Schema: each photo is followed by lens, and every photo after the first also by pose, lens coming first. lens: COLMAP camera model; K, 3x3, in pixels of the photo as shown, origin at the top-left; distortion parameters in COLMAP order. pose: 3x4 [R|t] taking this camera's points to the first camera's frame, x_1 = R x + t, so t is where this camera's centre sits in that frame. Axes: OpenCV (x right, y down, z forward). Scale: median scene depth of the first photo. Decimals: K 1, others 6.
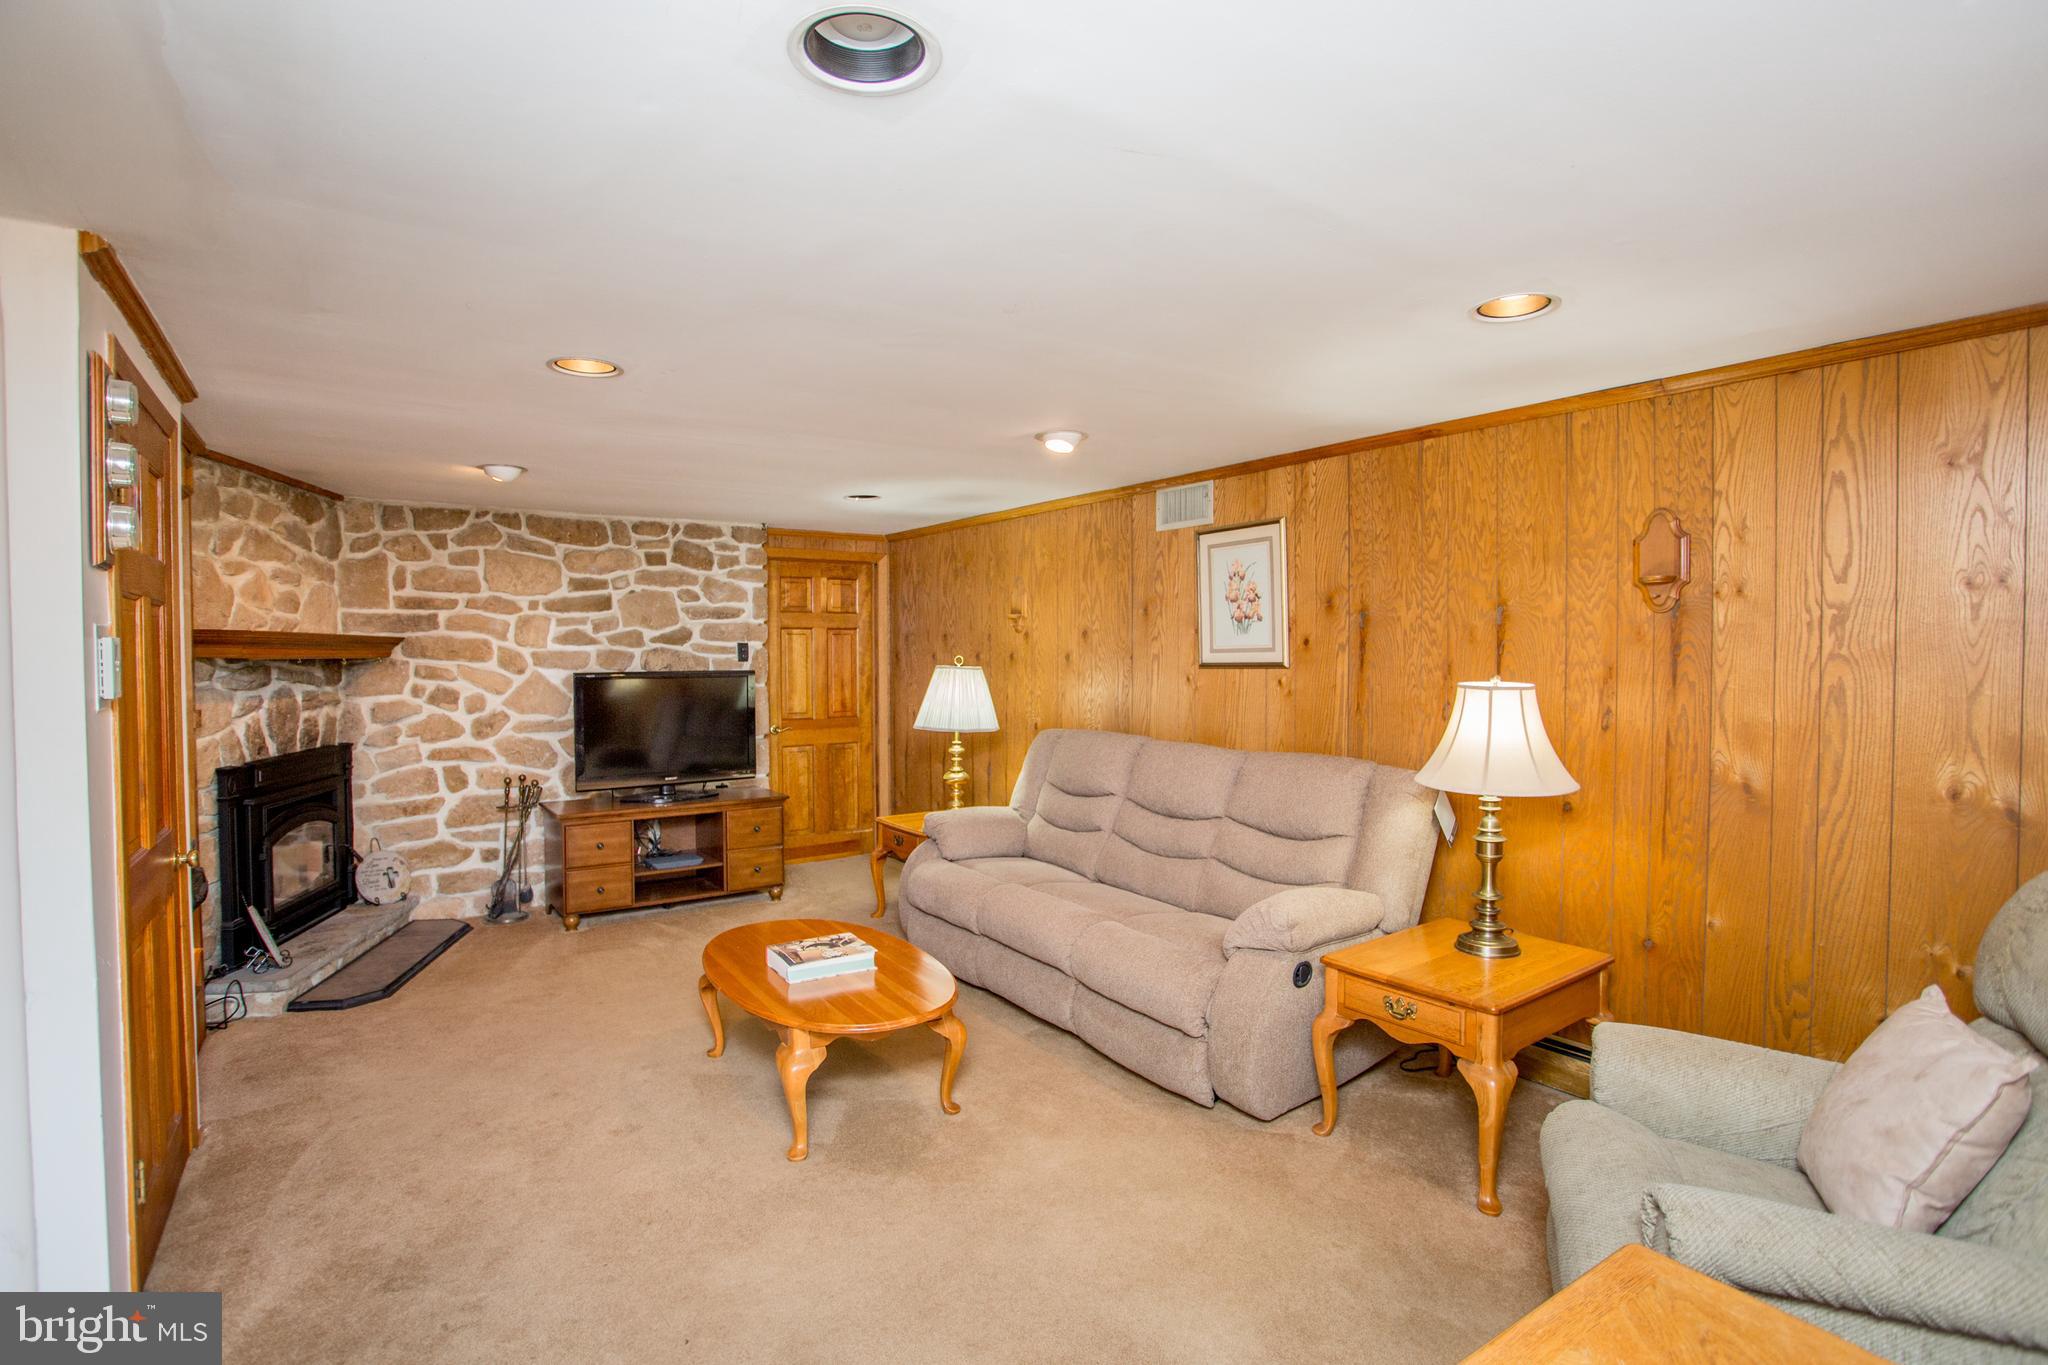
lens RADIAL K [[994.6, 0, 1012.1], [0, 994.6, 673.6], [0, 0, 1]] dist [-0.074779, 0.032737]
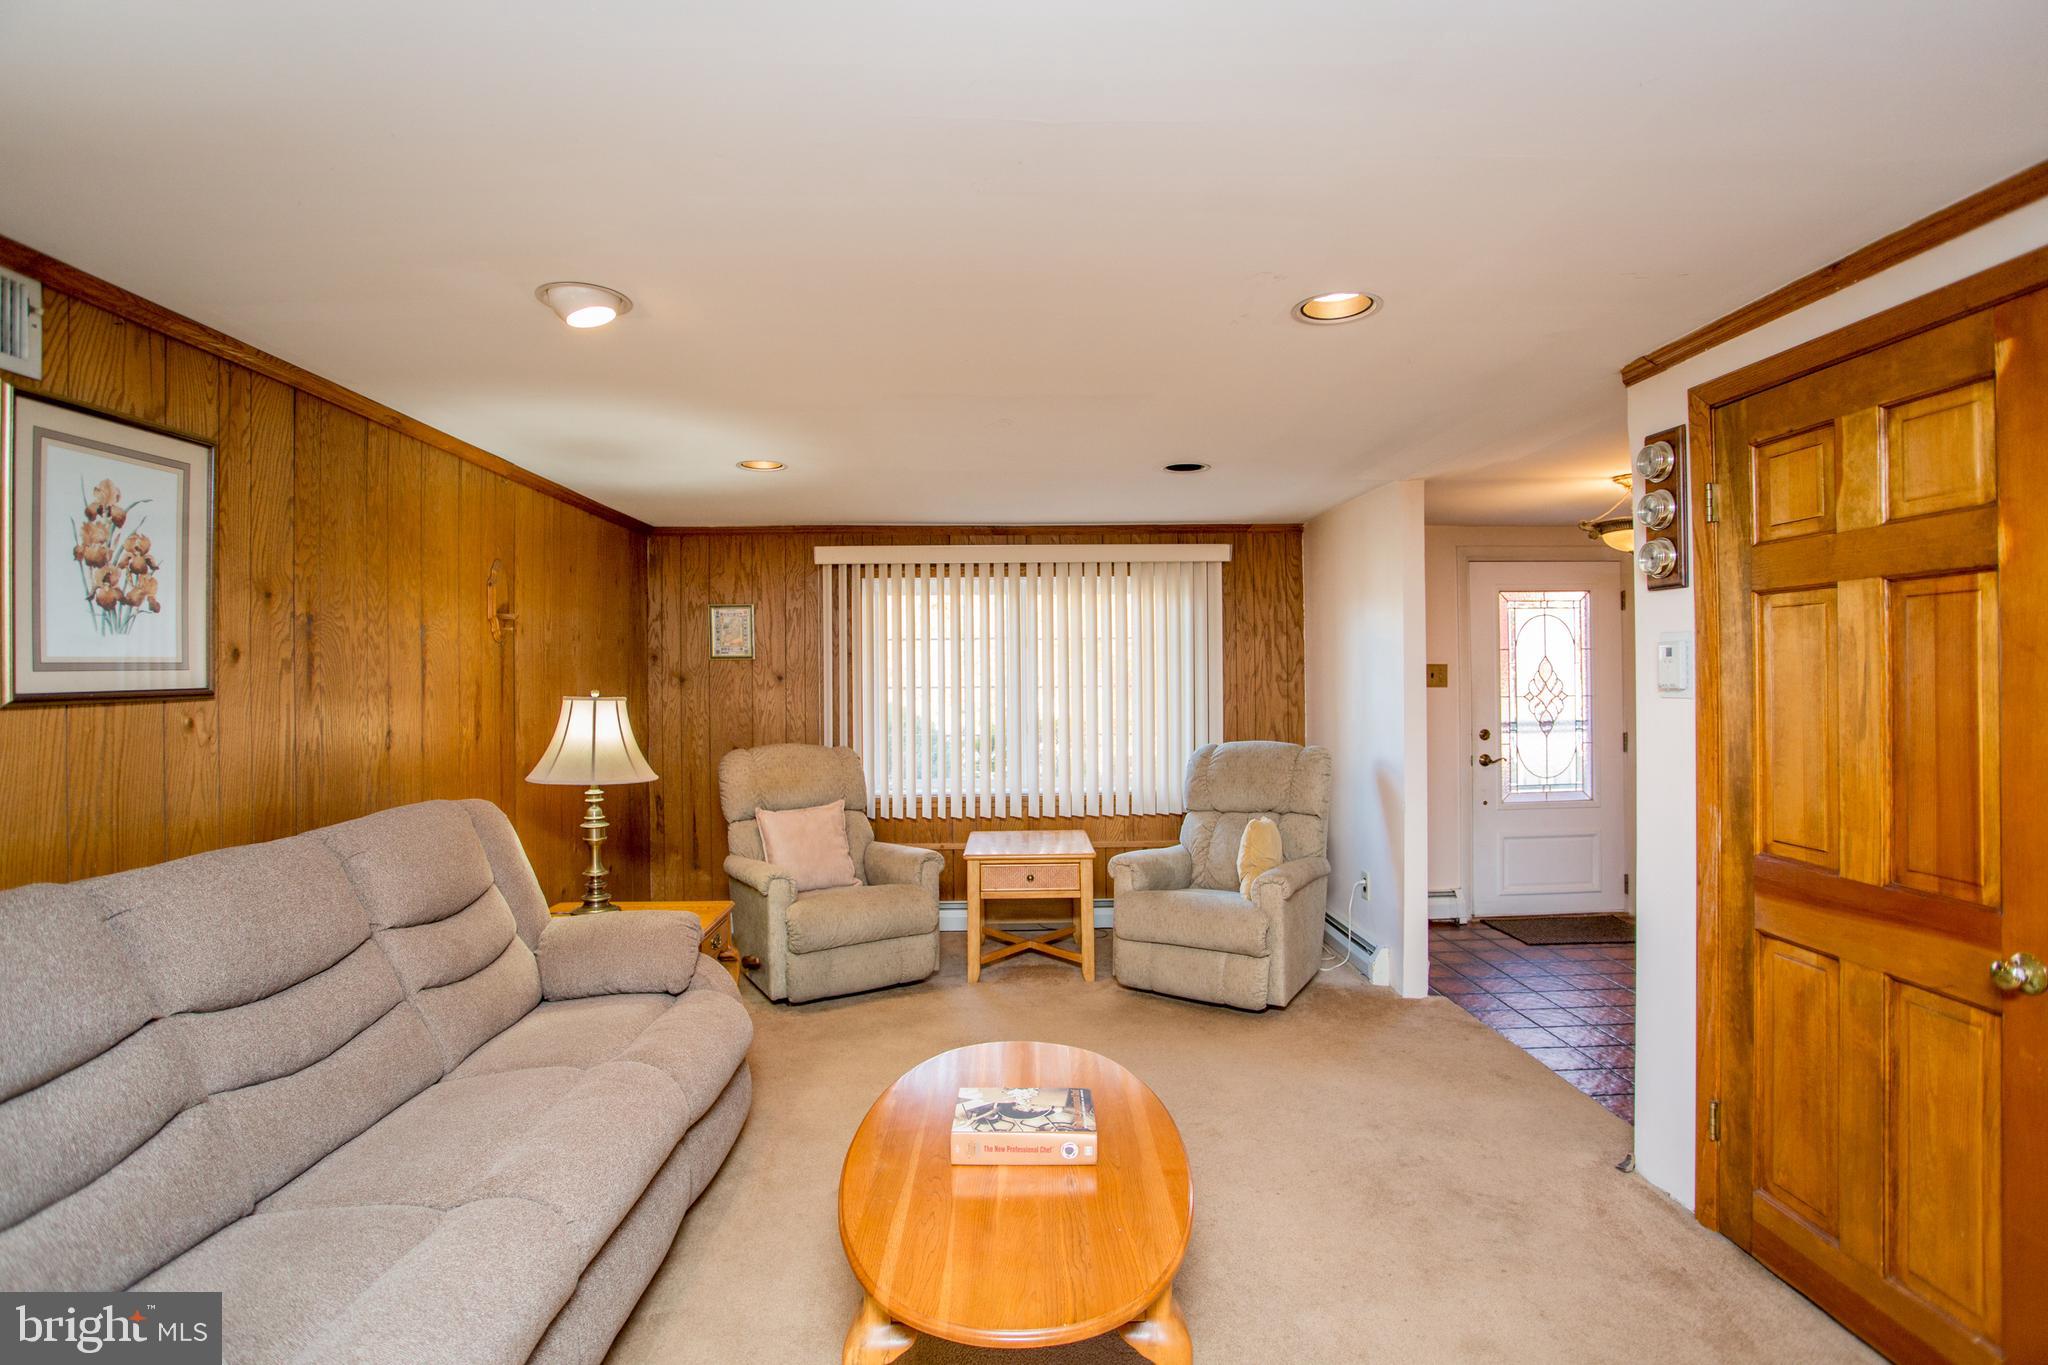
lens RADIAL K [[974.0, 0, 1031.1], [0, 974.0, 674.9], [0, 0, 1]] dist [-0.062131, 0.019976]
pose [[-0.848591, 0.012376, 0.528905, -0.398204], [0.024405, 0.999578, 0.015766, -0.015112], [-0.528486, 0.026287, -0.848535, 1.132939]]
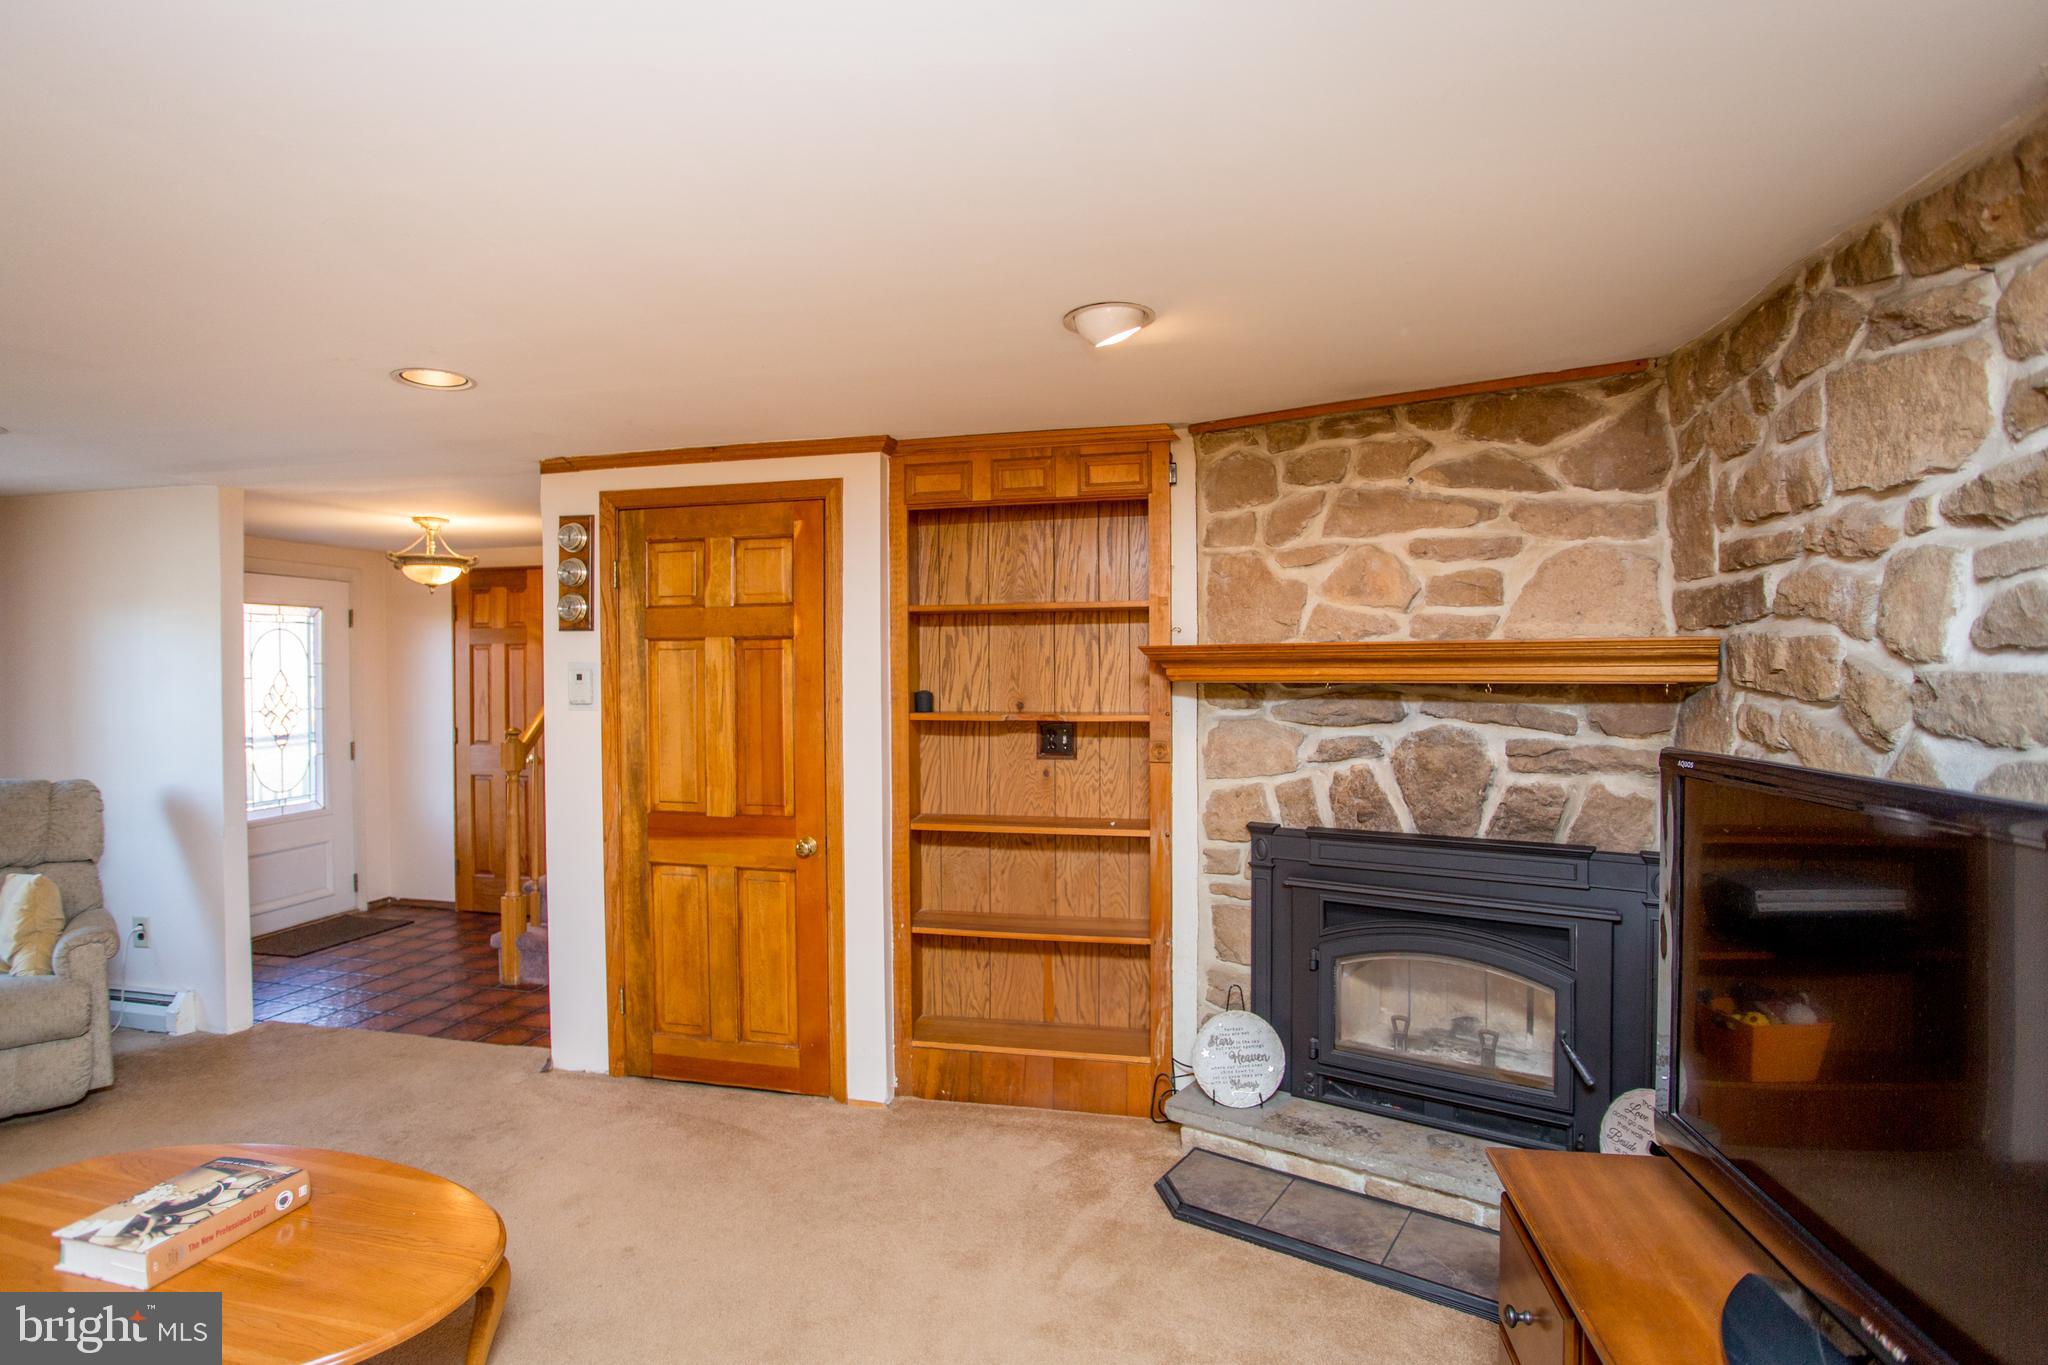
lens RADIAL K [[979.5, 0, 1003.7], [0, 979.5, 676.1], [0, 0, 1]] dist [-0.073921, 0.018755]
pose [[-0.724449, 0.010862, -0.689242, -0.125852], [-0.007176, 0.999703, 0.023297, -0.032291], [0.689291, 0.021823, -0.724156, 1.265840]]
